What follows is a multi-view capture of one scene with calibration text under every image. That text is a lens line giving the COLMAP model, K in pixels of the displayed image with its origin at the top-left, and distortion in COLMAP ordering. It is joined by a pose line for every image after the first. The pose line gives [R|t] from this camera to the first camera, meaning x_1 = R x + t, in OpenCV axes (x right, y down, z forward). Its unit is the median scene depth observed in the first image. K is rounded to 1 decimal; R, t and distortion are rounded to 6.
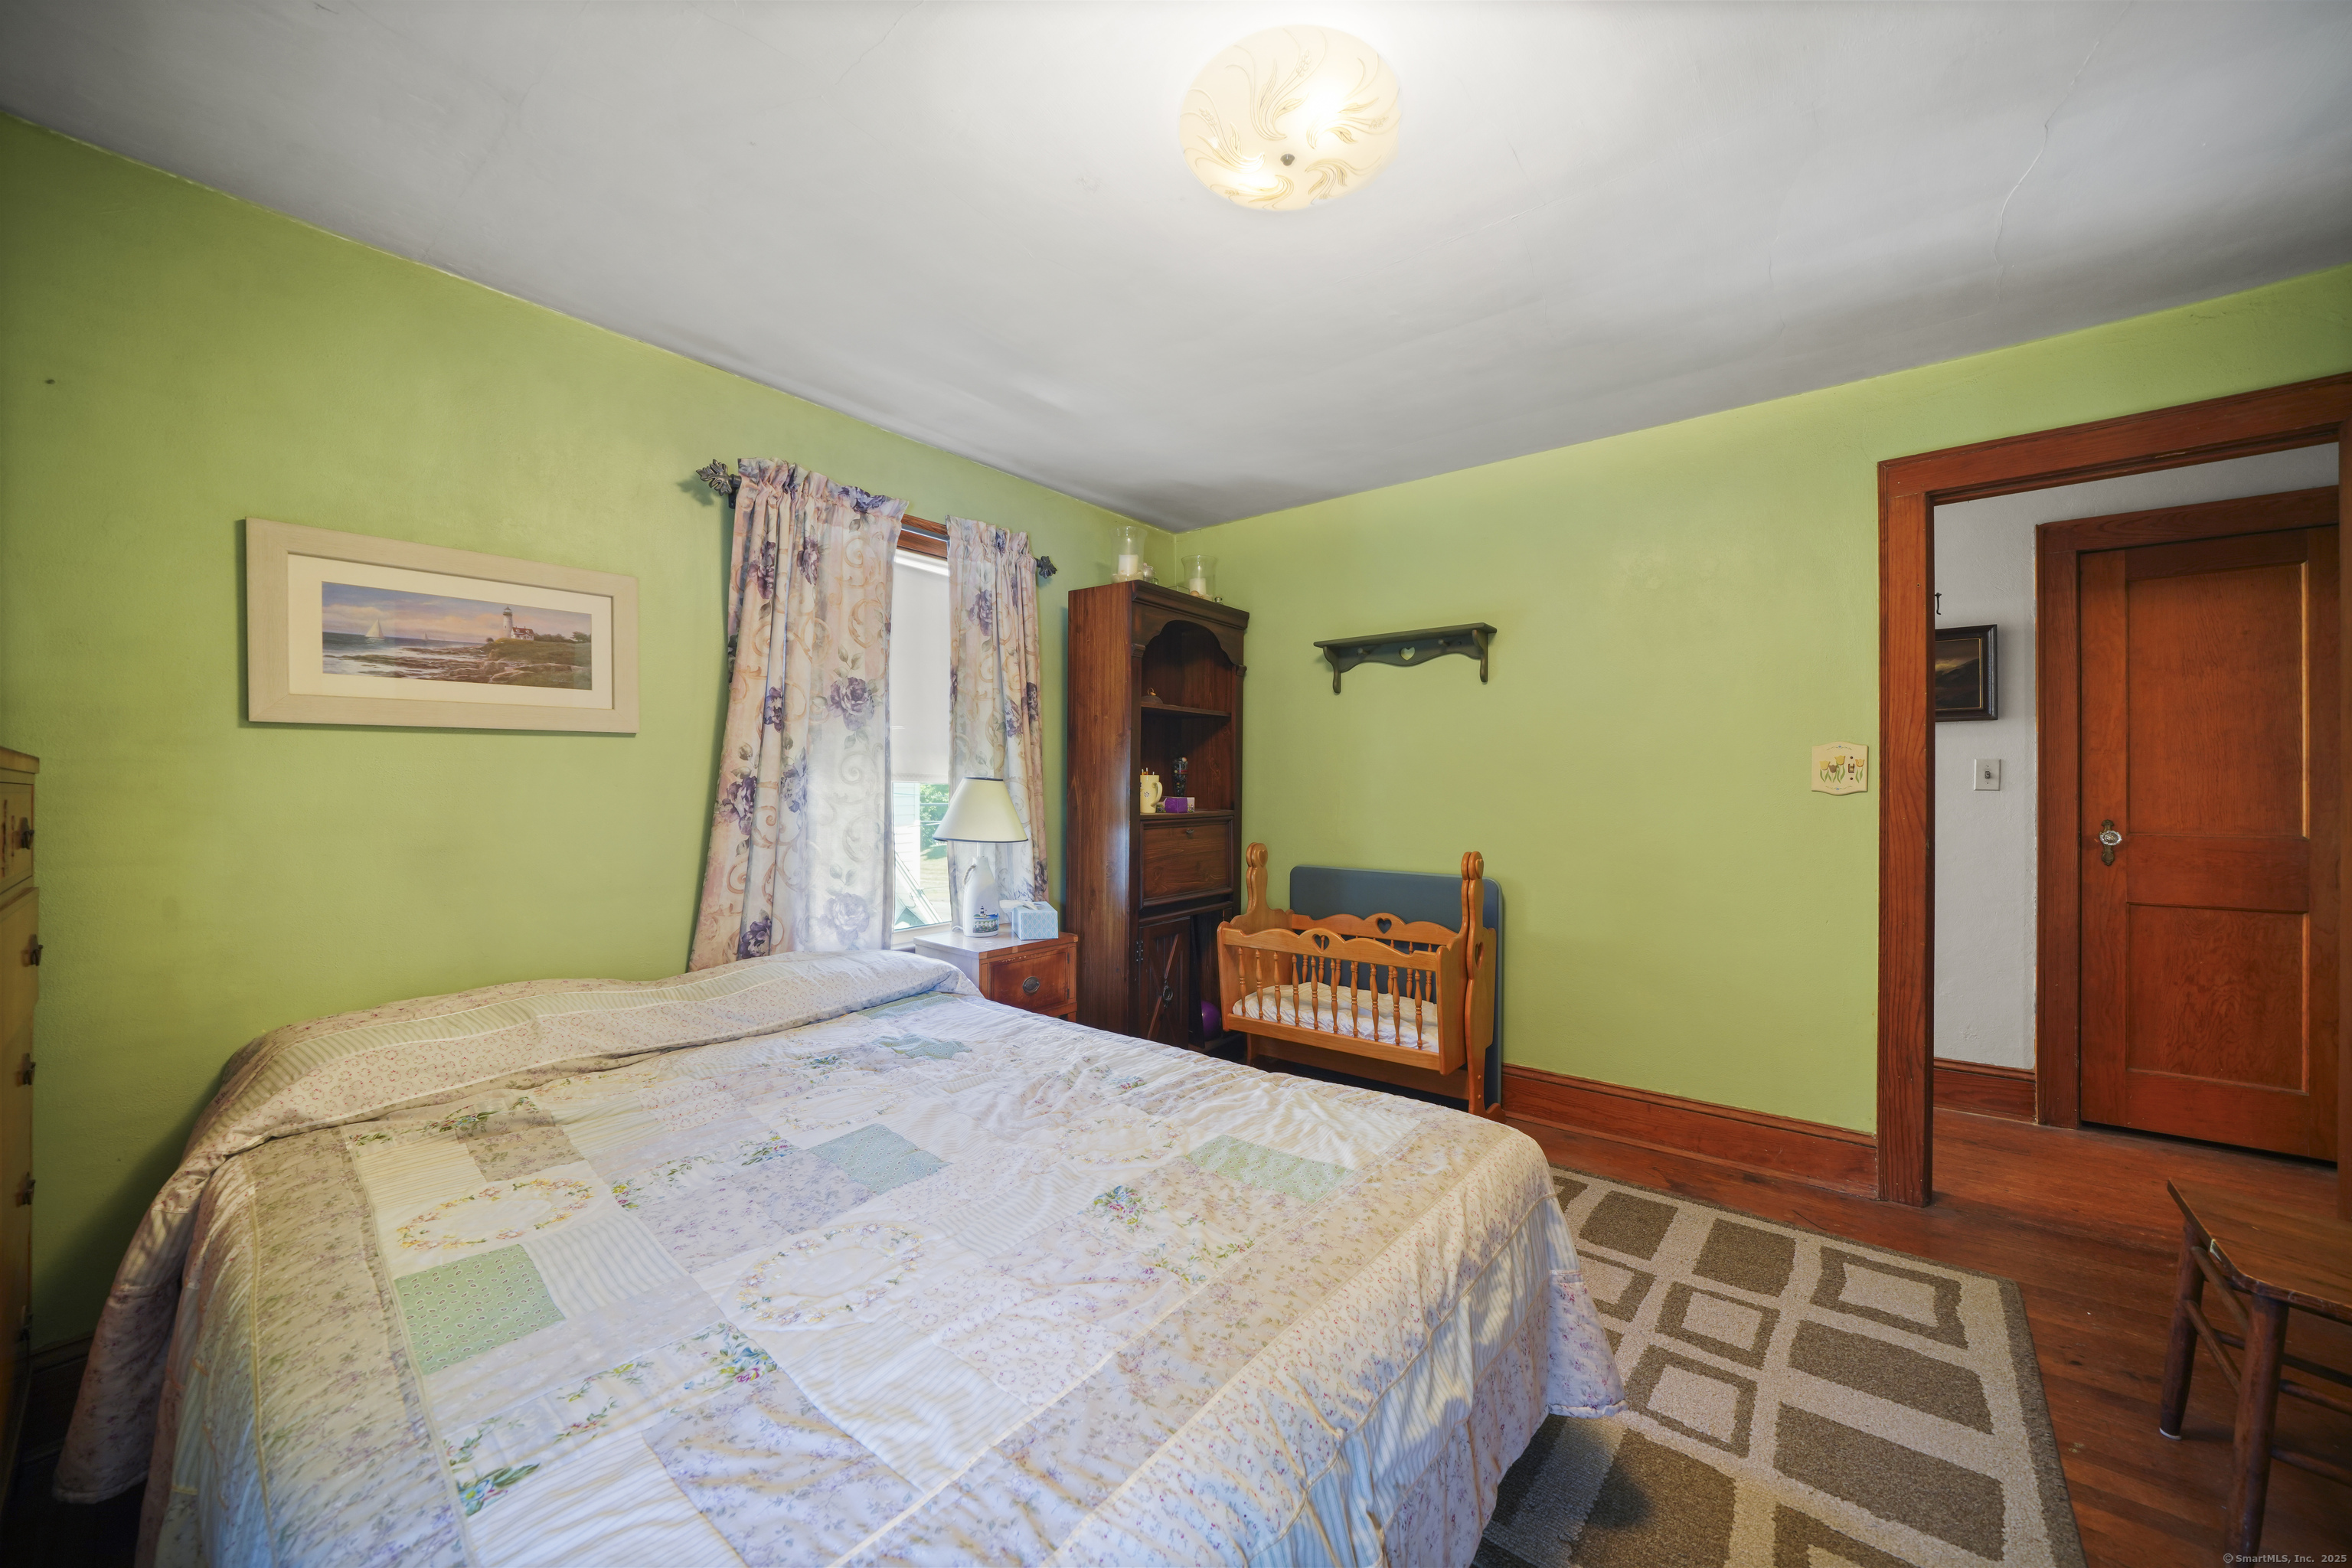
lens RADIAL K [[877.5, 0, 1176.0], [0, 877.5, 784.0], [0, 0, 1]] dist [-0.021927, 0.003669]
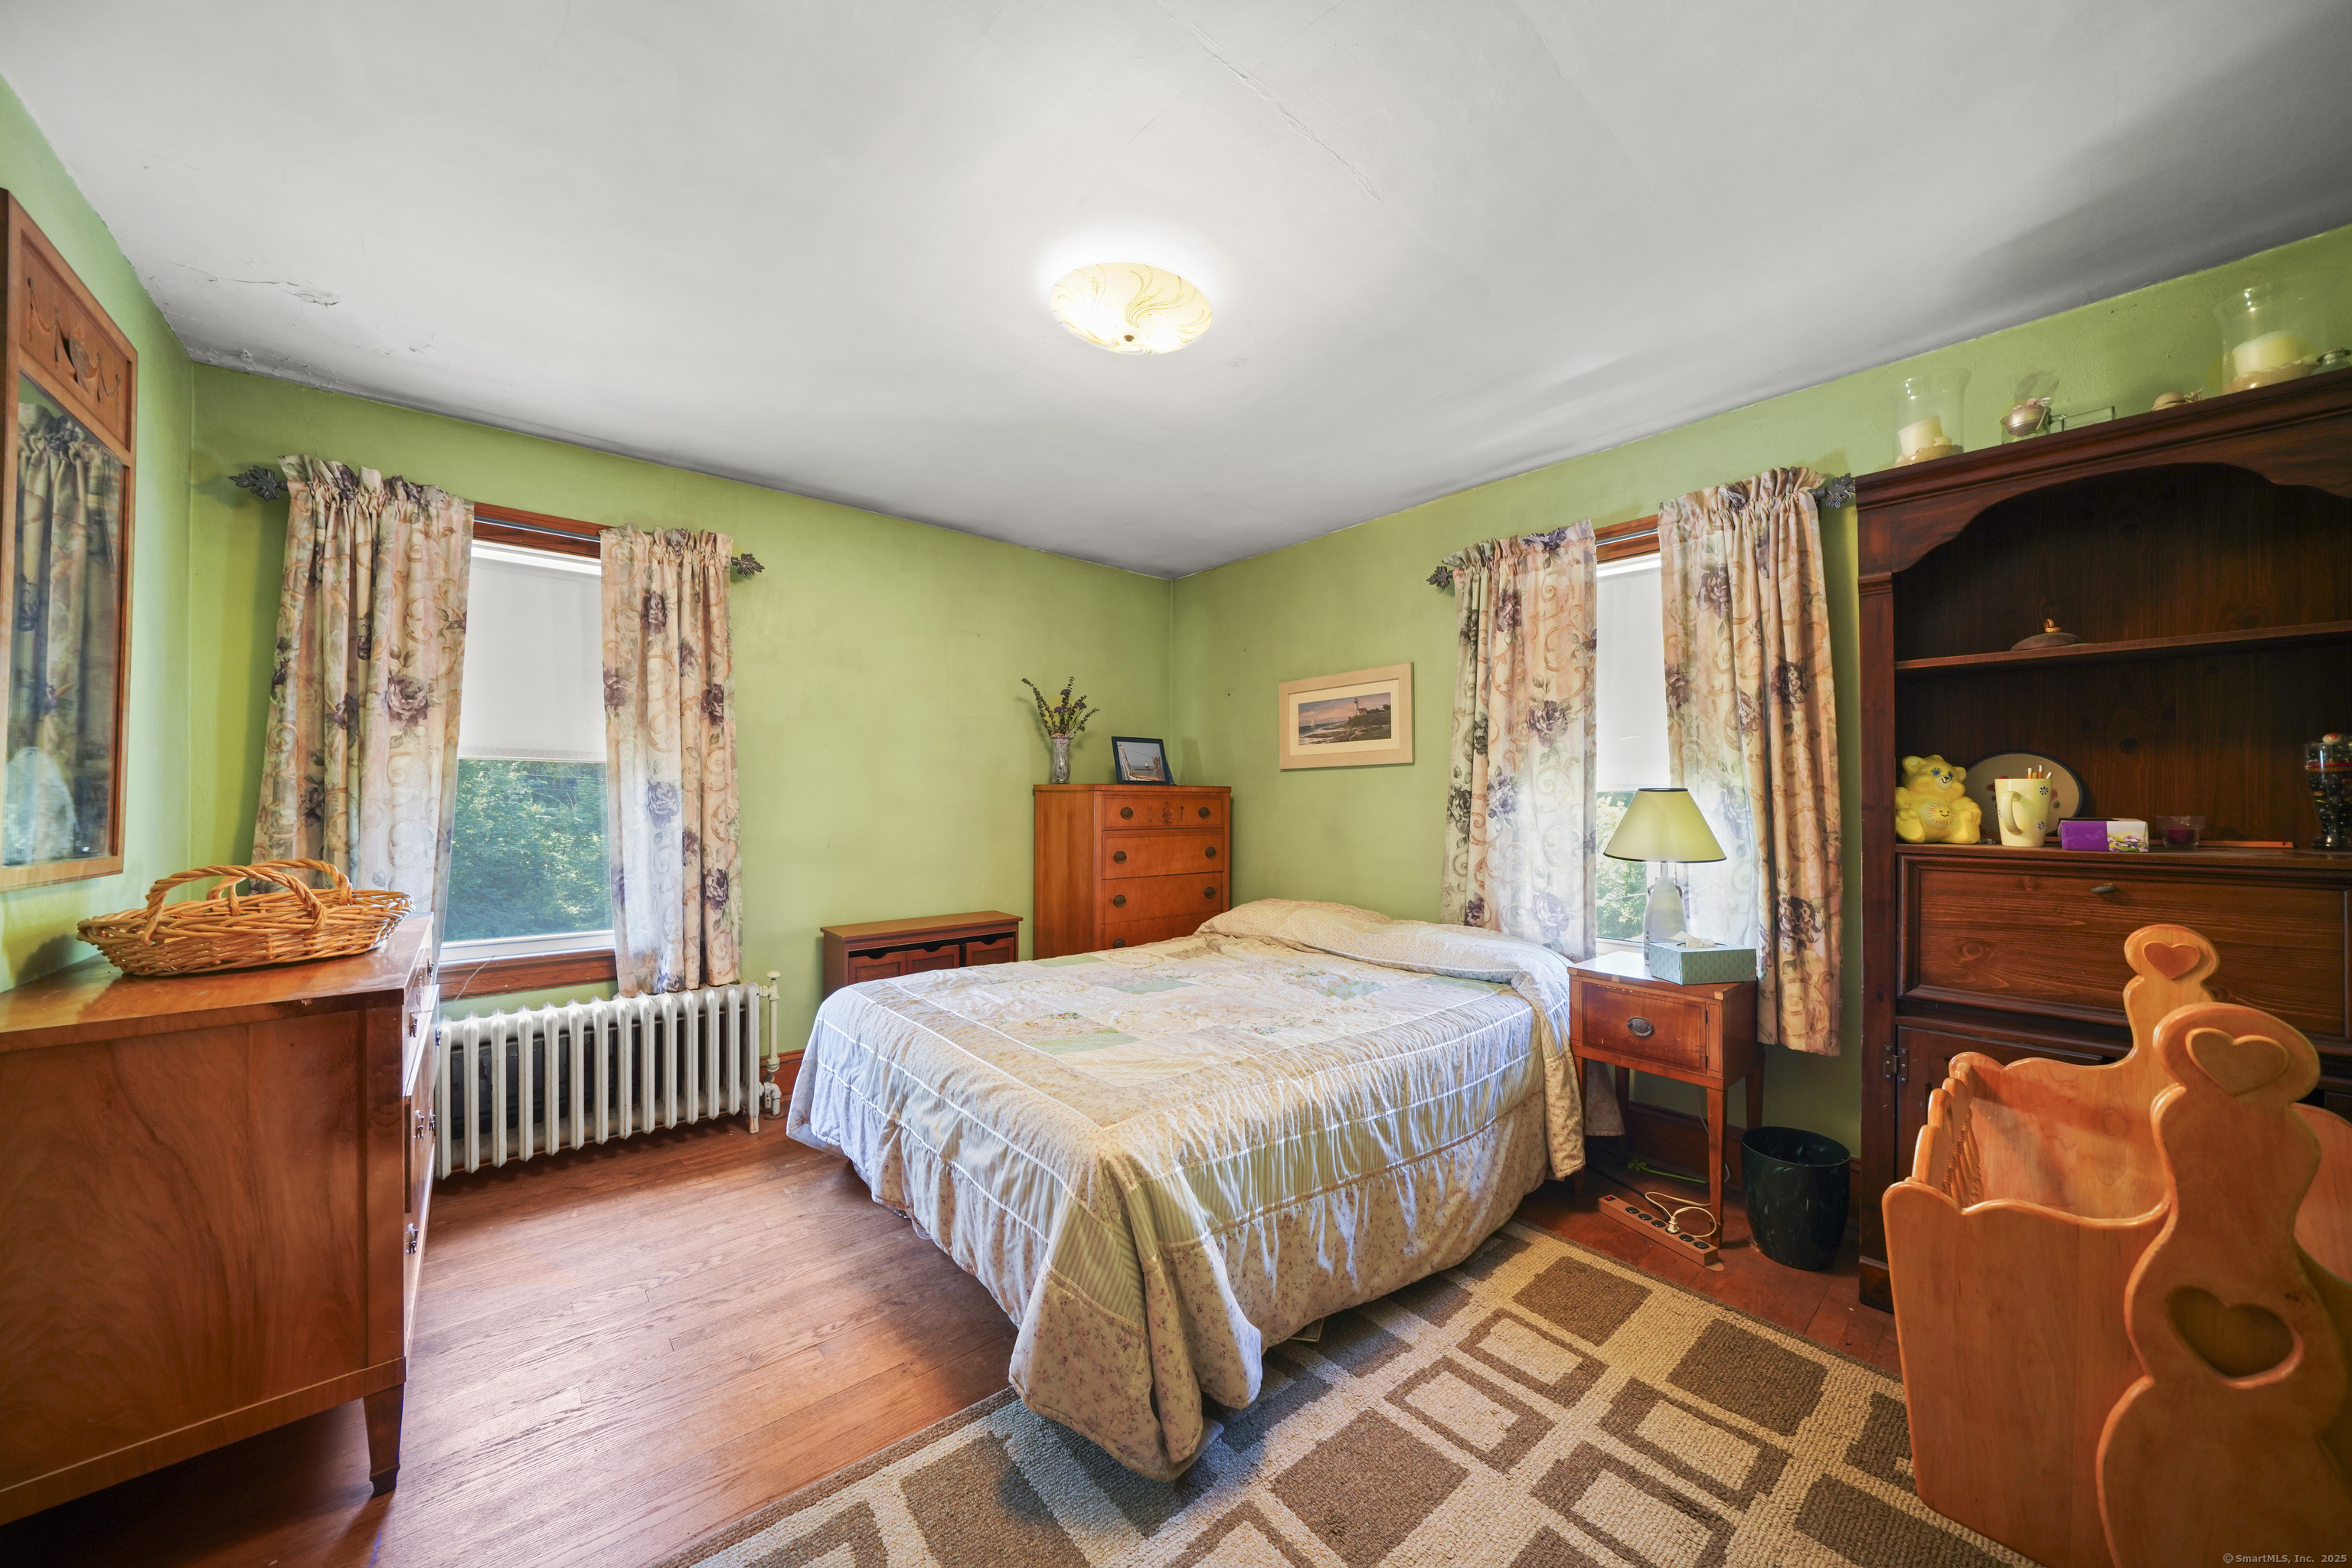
lens RADIAL K [[828.9, 0, 1161.4], [0, 828.9, 795.1], [0, 0, 1]] dist [-0.008330, -0.000003]
pose [[-0.210599, -0.003176, -0.977567, 0.836722], [0.000116, 0.999995, -0.003274, 0.003473], [0.977572, -0.000803, -0.210598, 0.804256]]
